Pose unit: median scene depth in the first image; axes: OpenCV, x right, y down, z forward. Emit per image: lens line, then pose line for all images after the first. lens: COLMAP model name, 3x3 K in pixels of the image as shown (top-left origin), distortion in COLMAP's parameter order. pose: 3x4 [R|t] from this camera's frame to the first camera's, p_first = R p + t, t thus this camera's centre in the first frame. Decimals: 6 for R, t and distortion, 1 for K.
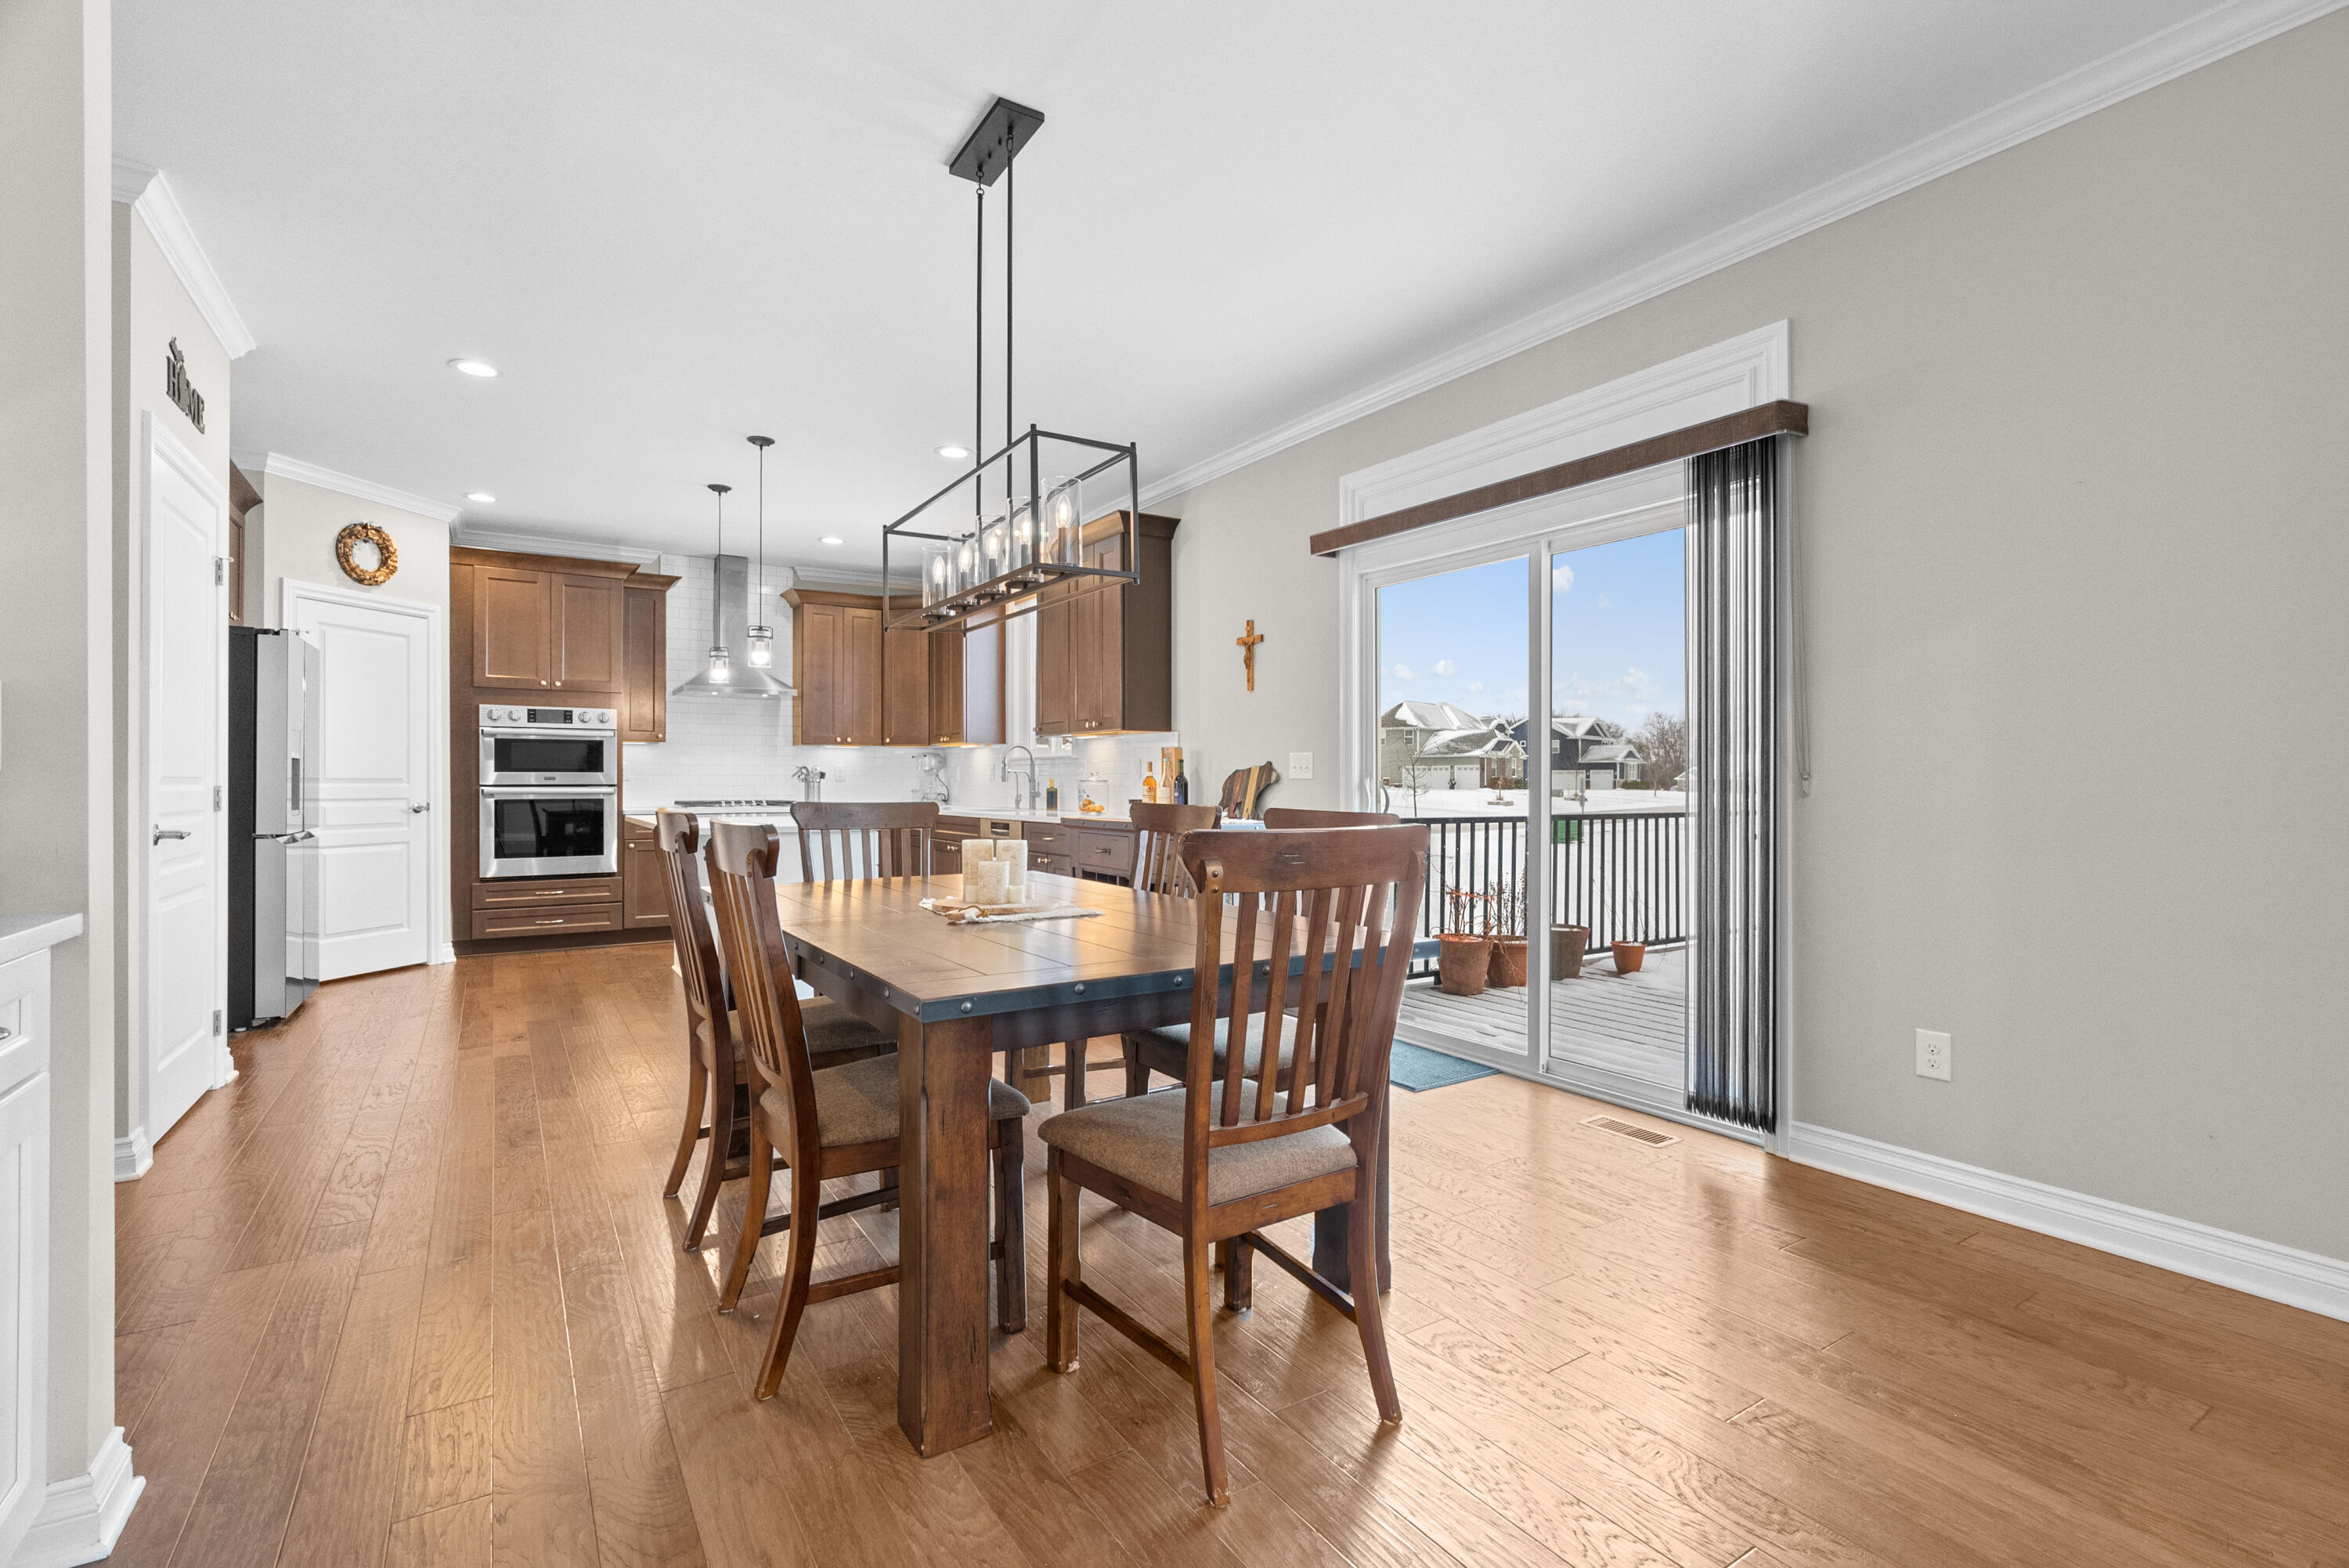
lens RADIAL K [[1061.2, 0, 1166.5], [0, 1061.2, 782.3], [0, 0, 1]] dist [-0.001253, 0.001793]
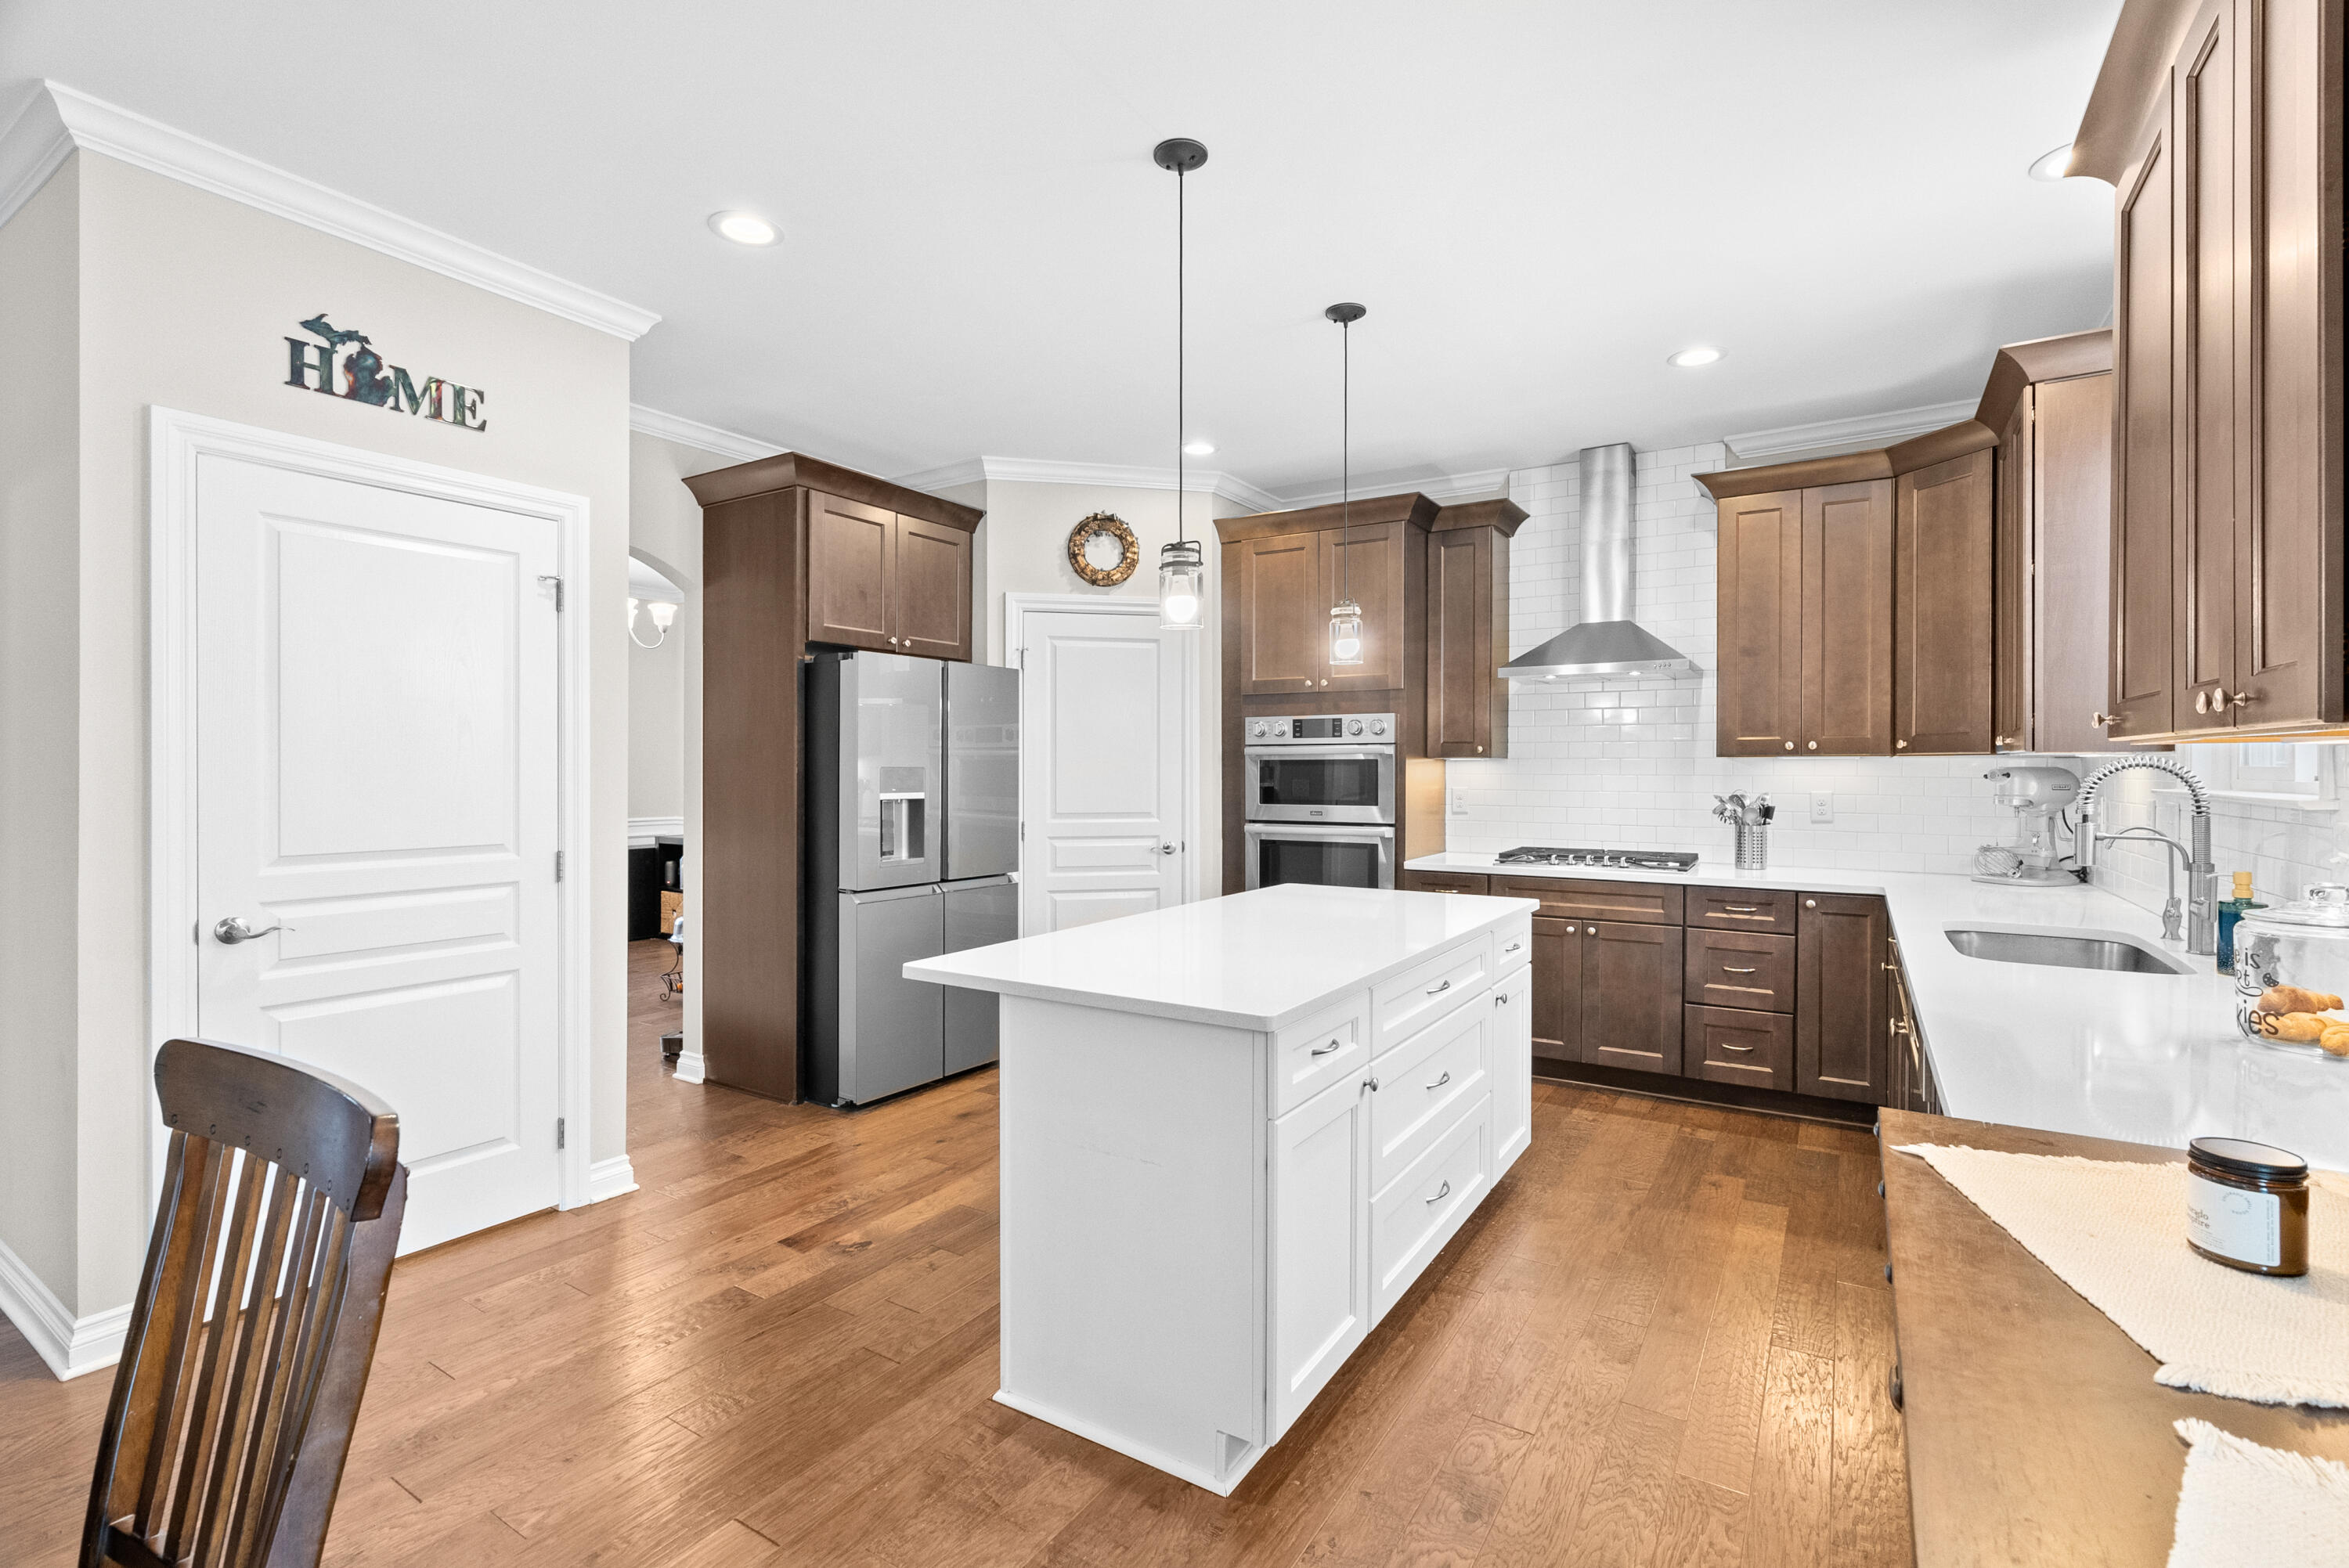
lens RADIAL K [[1061.2, 0, 1190.3], [0, 1061.2, 780.4], [0, 0, 1]] dist [-0.001253, 0.001793]
pose [[0.426566, 0.009498, -0.904406, 0.042677], [0.000232, 0.999944, 0.010611, -0.034780], [0.904456, -0.004736, 0.426540, 0.622137]]
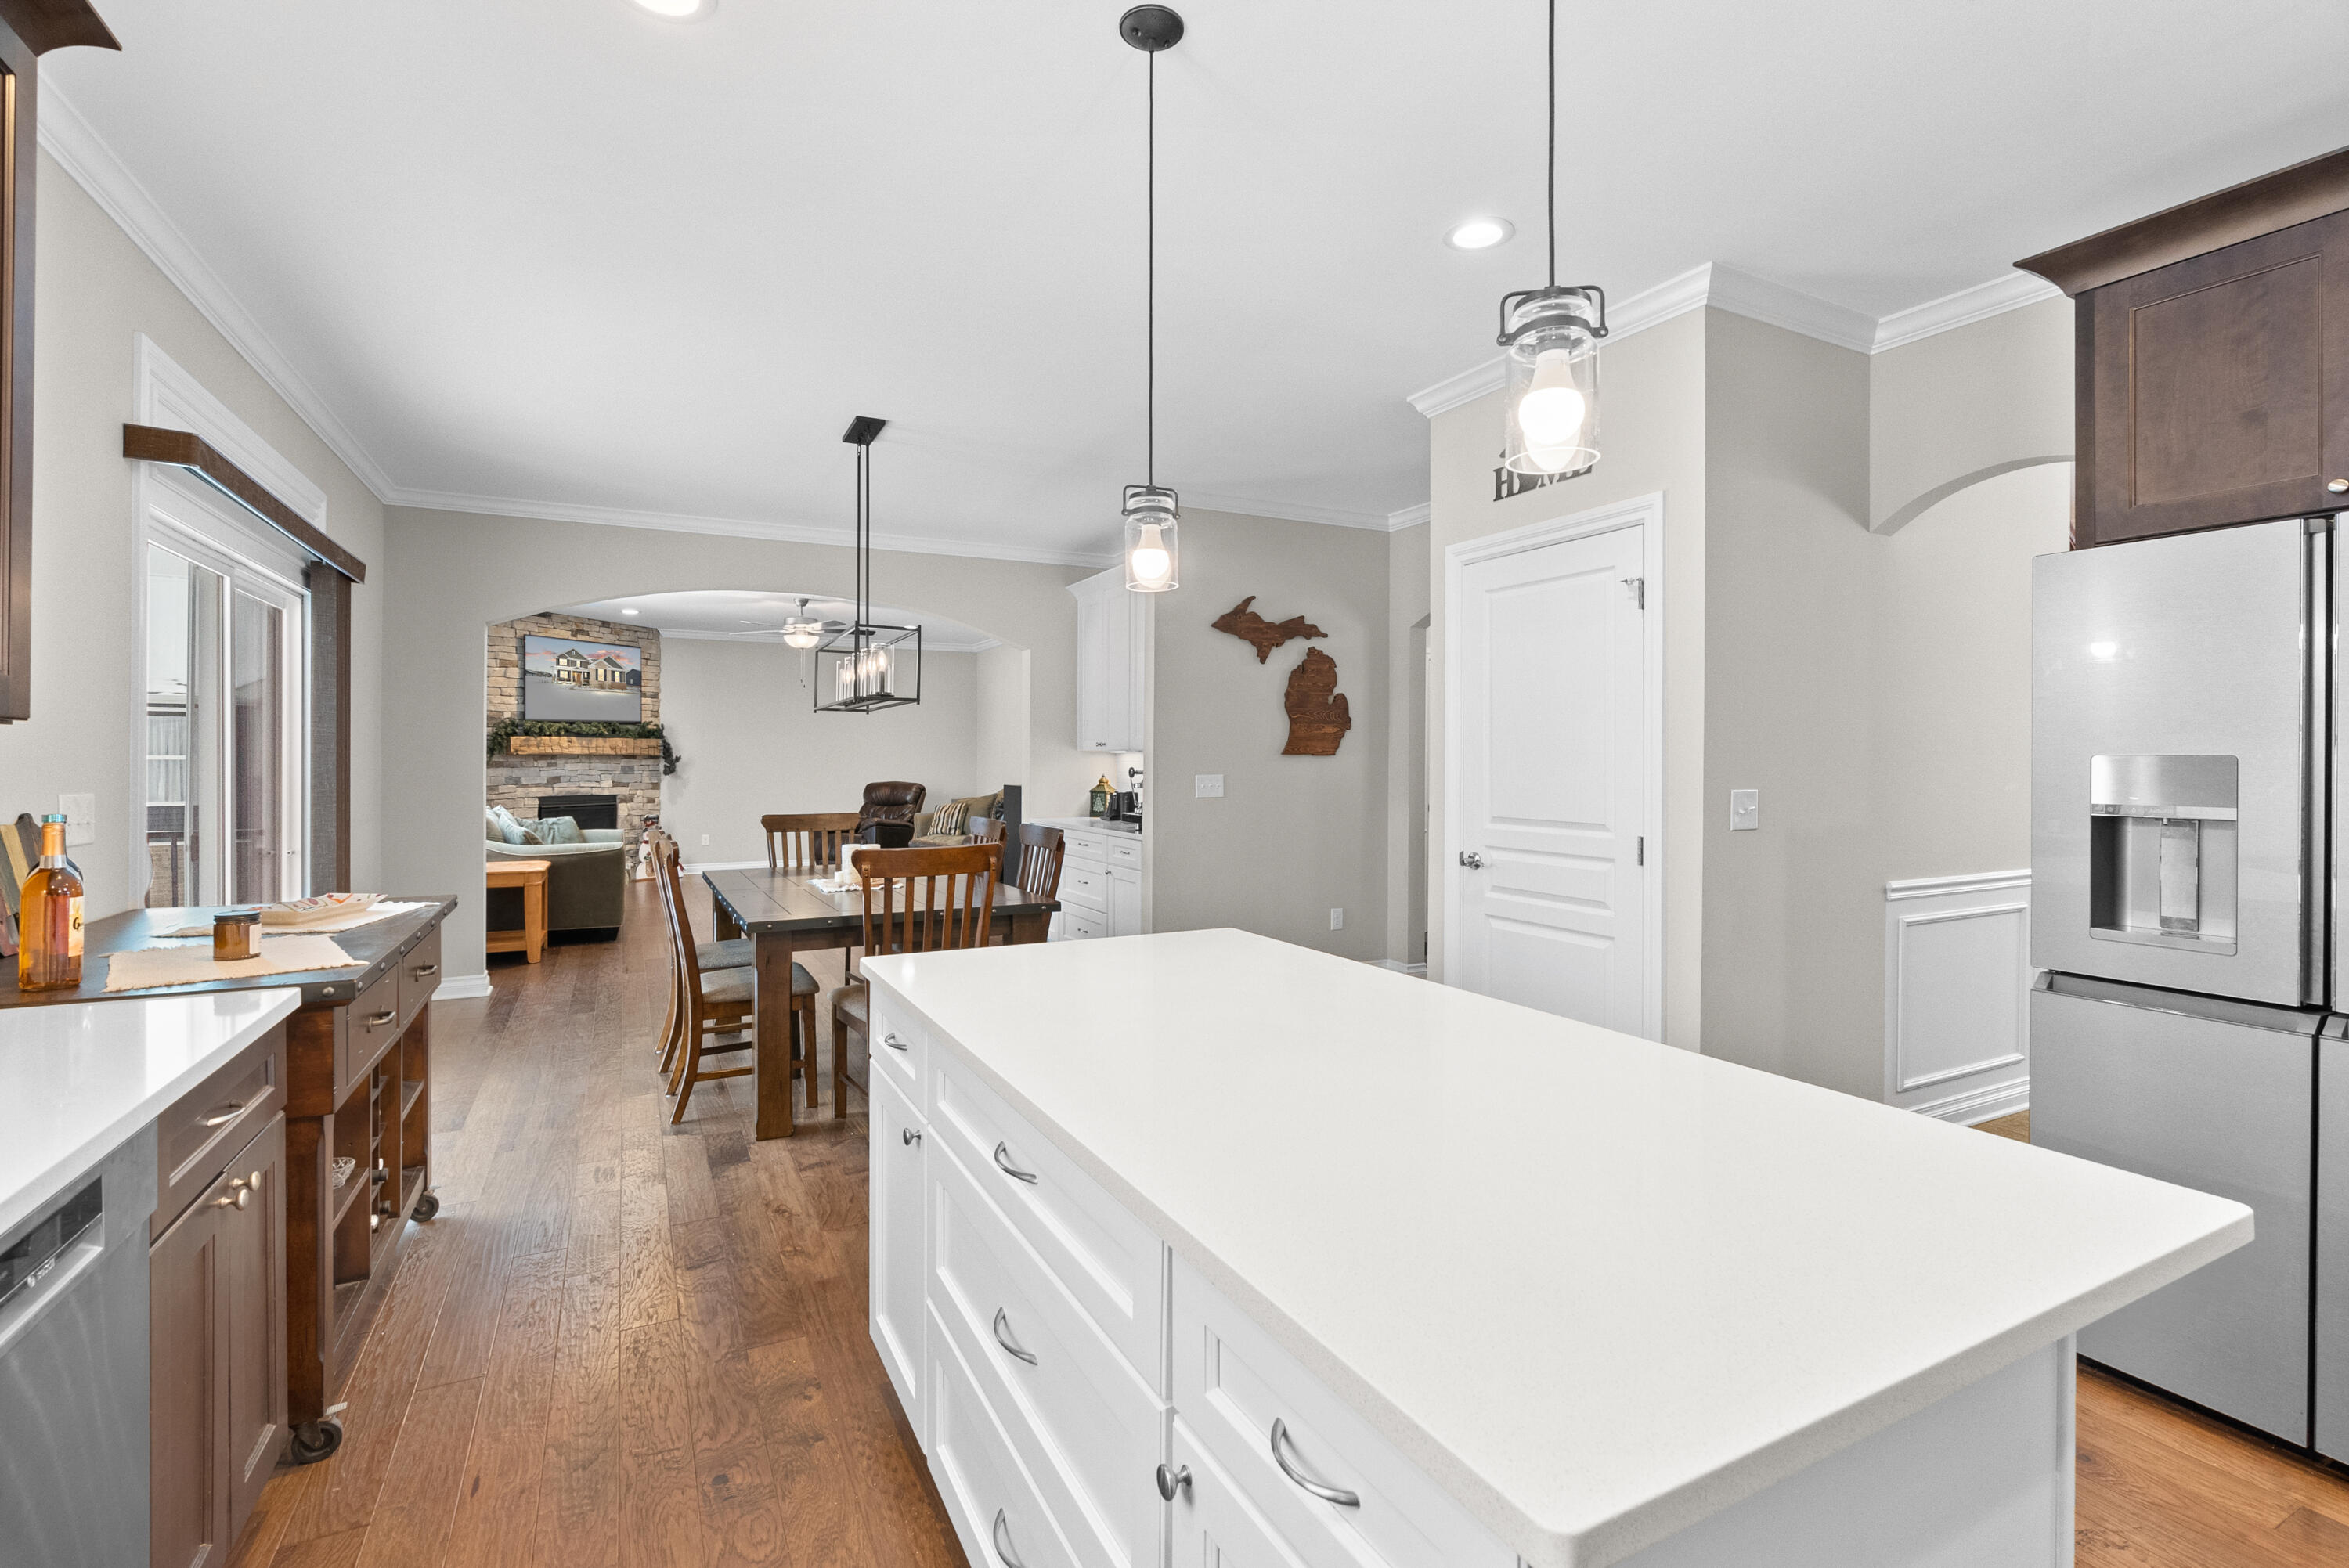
lens RADIAL K [[1061.2, 0, 1160.5], [0, 1061.2, 763.0], [0, 0, 1]] dist [-0.001253, 0.001793]
pose [[-0.995007, -0.001497, 0.099794, -0.332080], [-0.001011, 0.999987, 0.004917, -0.035219], [-0.099800, 0.004791, -0.994996, 1.091390]]
